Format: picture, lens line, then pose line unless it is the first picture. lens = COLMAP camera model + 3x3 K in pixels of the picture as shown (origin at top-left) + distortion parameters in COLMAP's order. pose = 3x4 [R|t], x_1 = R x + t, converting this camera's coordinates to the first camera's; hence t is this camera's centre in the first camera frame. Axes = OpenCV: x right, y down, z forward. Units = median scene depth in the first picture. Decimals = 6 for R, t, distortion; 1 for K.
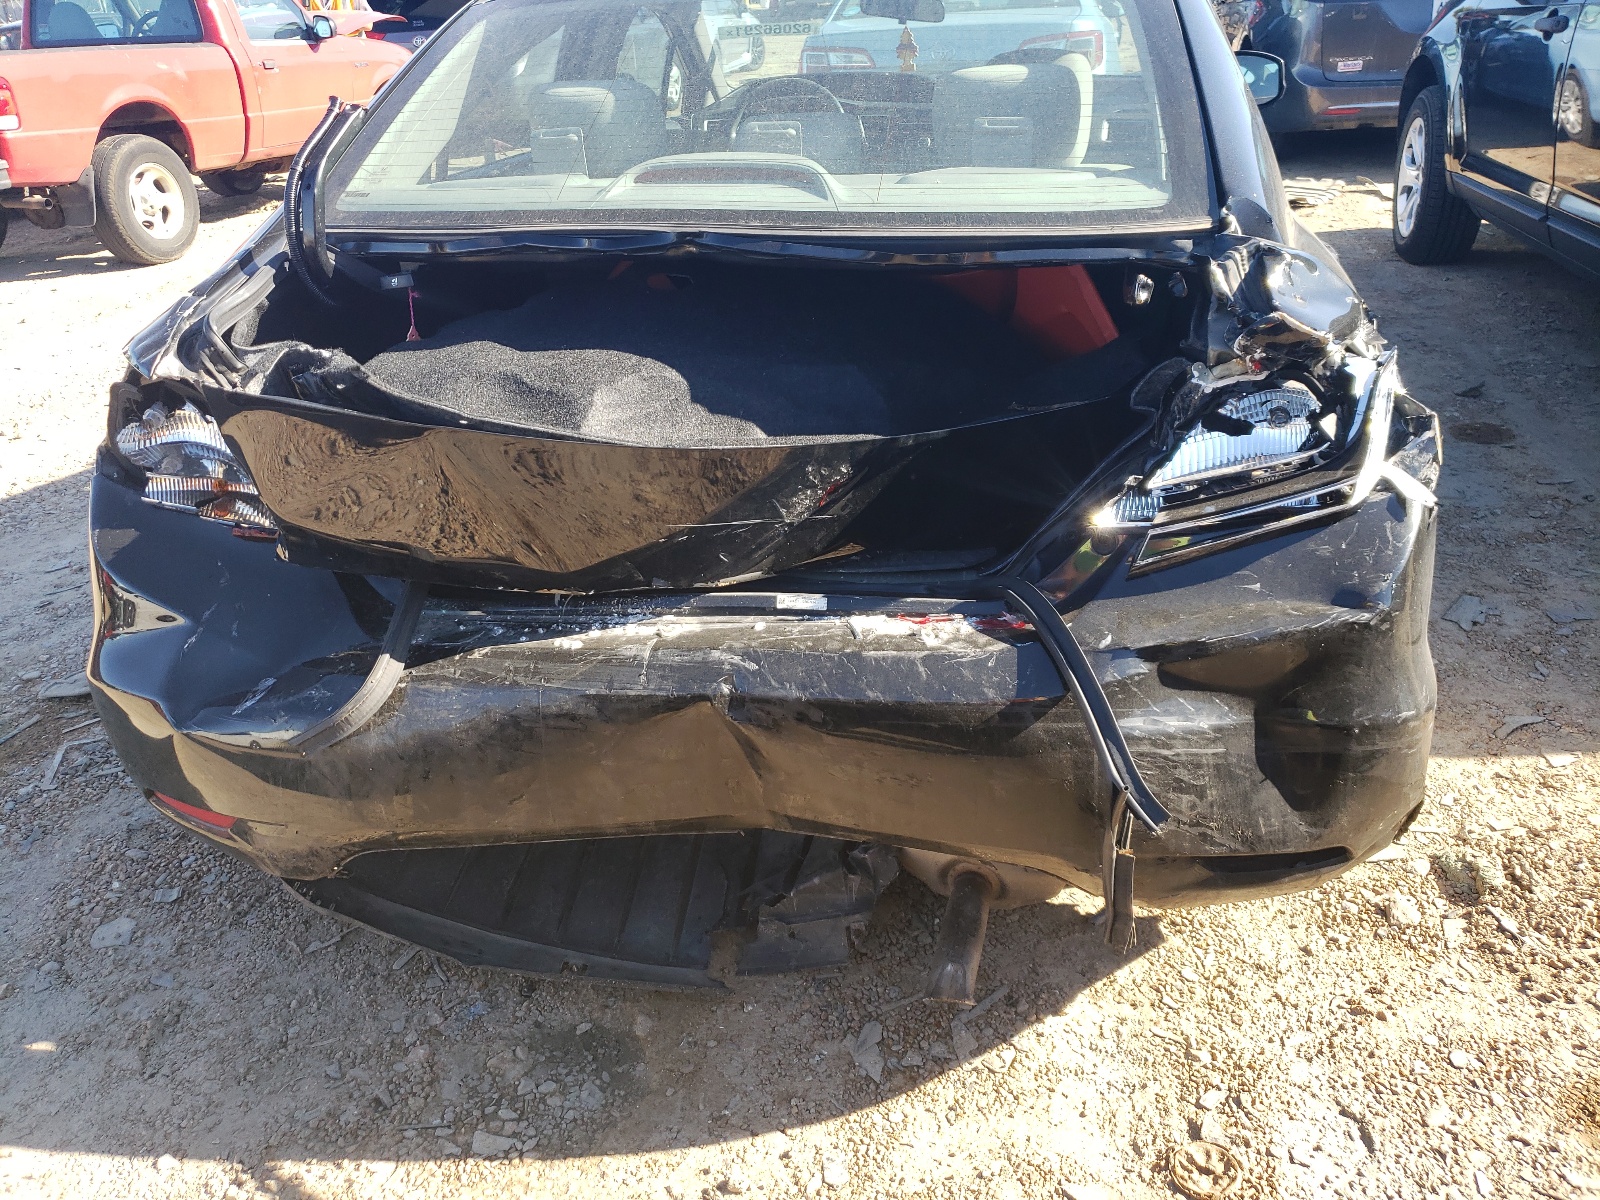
lens RADIAL K [[1479.1, 0, 736.2], [0, 1479.1, 599.6], [0, 0, 1]] dist [0.043567, -0.006047]
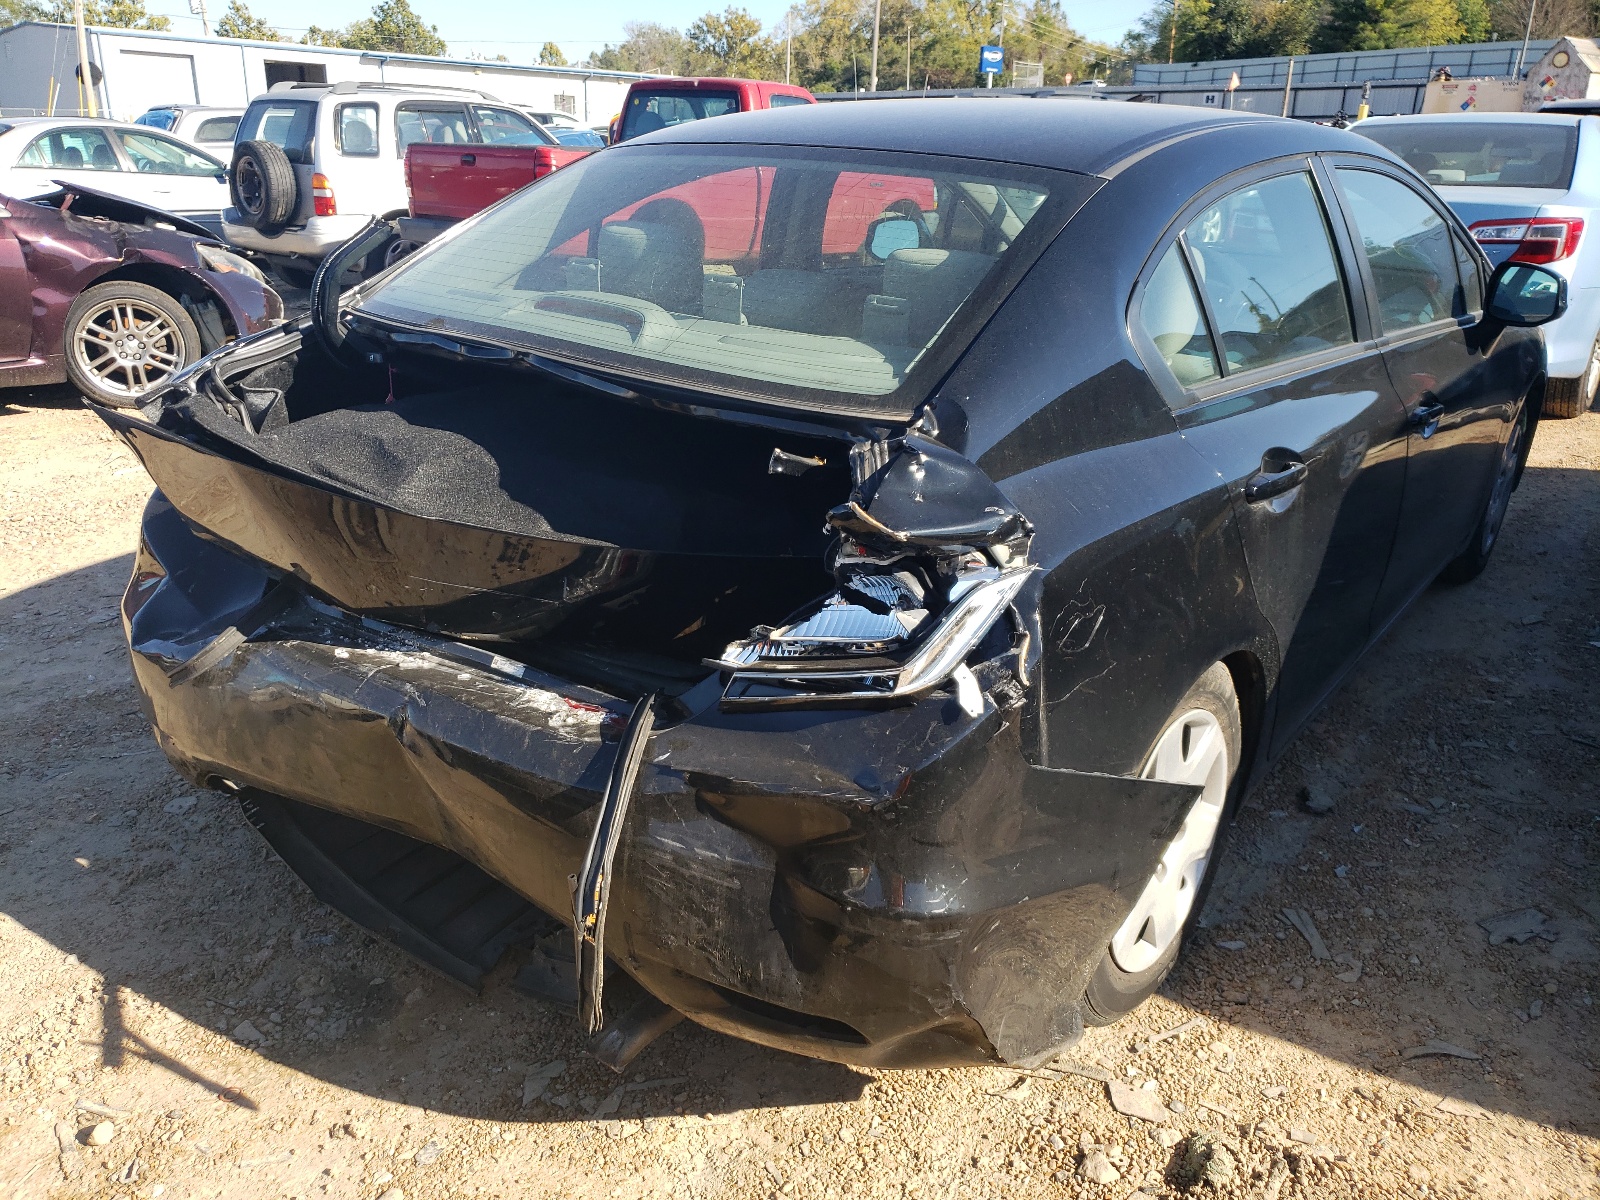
lens RADIAL K [[1479.1, 0, 736.2], [0, 1479.1, 599.6], [0, 0, 1]] dist [0.043567, -0.006047]
pose [[0.857475, 0.217984, -0.466068, 0.719306], [-0.250735, 0.968018, -0.008554, -0.083219], [0.449298, 0.124194, 0.884707, 0.028769]]
